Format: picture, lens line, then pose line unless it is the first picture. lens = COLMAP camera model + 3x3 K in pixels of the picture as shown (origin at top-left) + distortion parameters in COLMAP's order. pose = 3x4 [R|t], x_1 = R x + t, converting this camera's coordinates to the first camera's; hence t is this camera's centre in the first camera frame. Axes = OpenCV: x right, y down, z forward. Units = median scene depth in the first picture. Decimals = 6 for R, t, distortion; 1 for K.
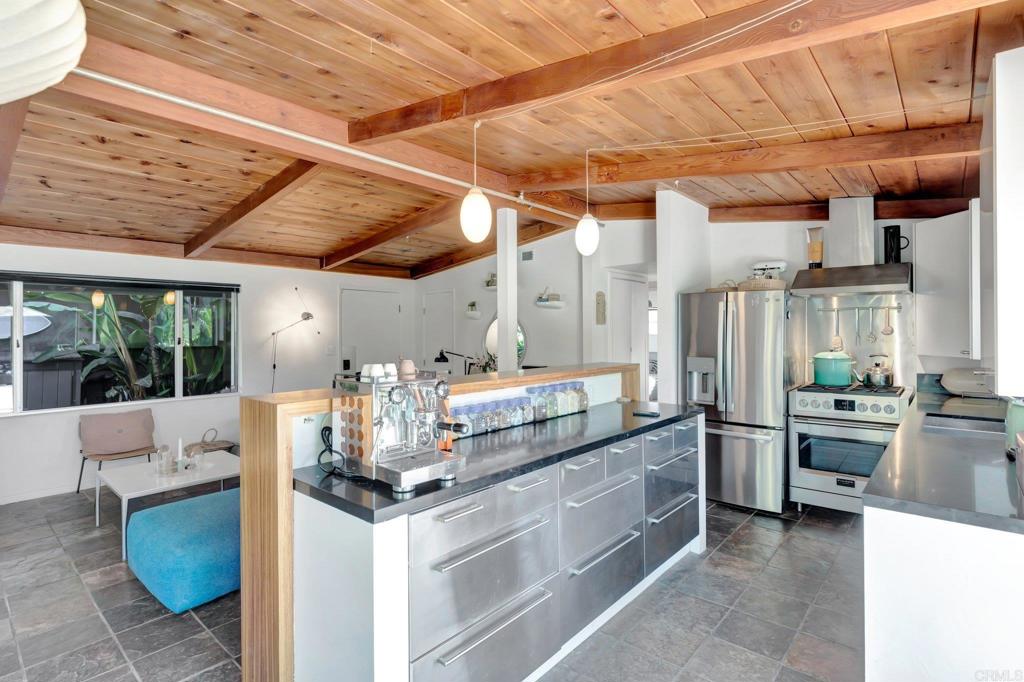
lens RADIAL K [[504.5, 0, 511.0], [0, 504.5, 316.1], [0, 0, 1]] dist [0.002105, 0.000561]
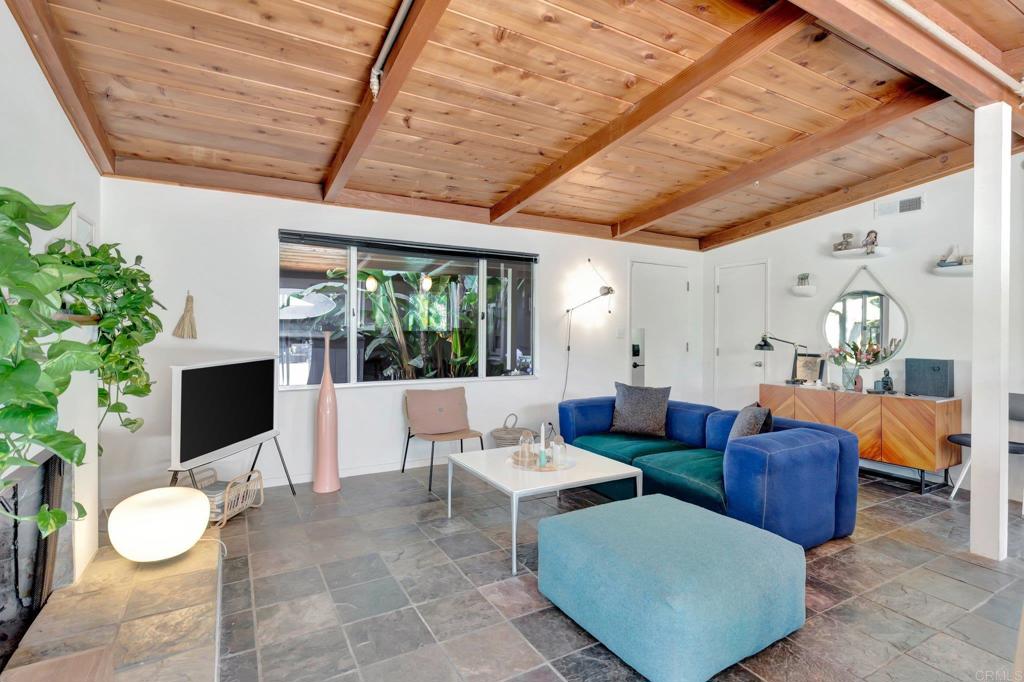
lens RADIAL K [[504.5, 0, 511.0], [0, 504.5, 316.1], [0, 0, 1]] dist [0.002105, 0.000561]
pose [[0.944261, 0.008374, -0.329090, -0.257581], [-0.008100, 0.999965, 0.002205, 0.040431], [0.329097, 0.000584, 0.944296, 0.129324]]
